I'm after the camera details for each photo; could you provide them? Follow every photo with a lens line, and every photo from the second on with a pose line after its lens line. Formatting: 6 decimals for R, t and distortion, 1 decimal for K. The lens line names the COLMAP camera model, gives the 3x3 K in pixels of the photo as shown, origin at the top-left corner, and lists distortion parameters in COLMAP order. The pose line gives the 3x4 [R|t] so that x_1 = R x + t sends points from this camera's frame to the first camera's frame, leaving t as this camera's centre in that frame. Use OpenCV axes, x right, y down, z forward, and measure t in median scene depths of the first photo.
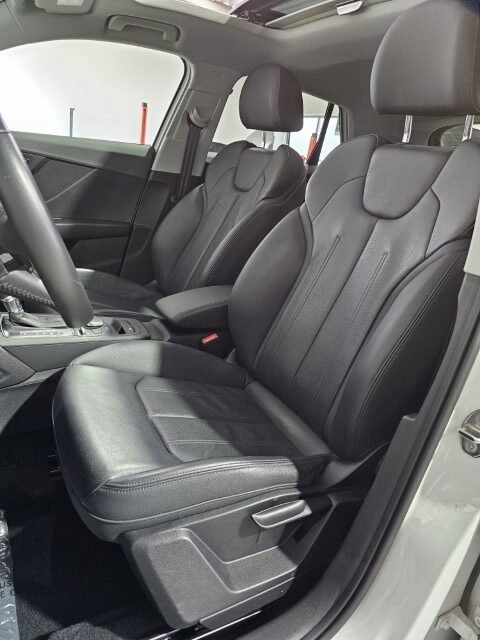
lens RADIAL K [[441.9, 0, 237.6], [0, 441.9, 330.5], [0, 0, 1]] dist [0.054101, -0.071181]
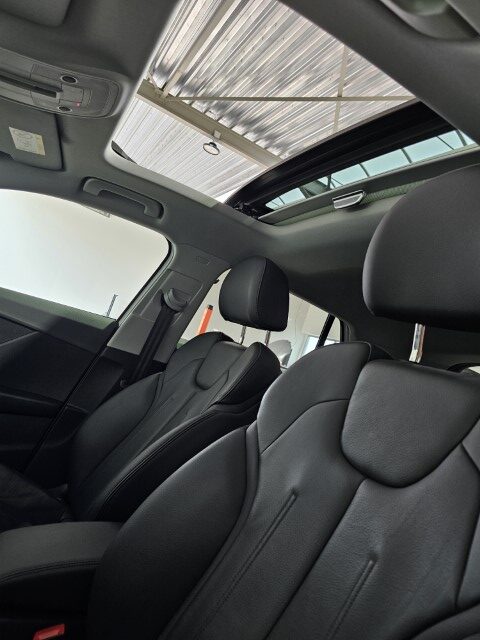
lens RADIAL K [[441.9, 0, 237.6], [0, 441.9, 330.5], [0, 0, 1]] dist [0.054101, -0.071181]
pose [[0.983510, 0.173347, -0.051556, 0.104078], [-0.178952, 0.891582, -0.416003, -0.102478], [-0.026146, 0.418369, 0.907901, 0.278594]]
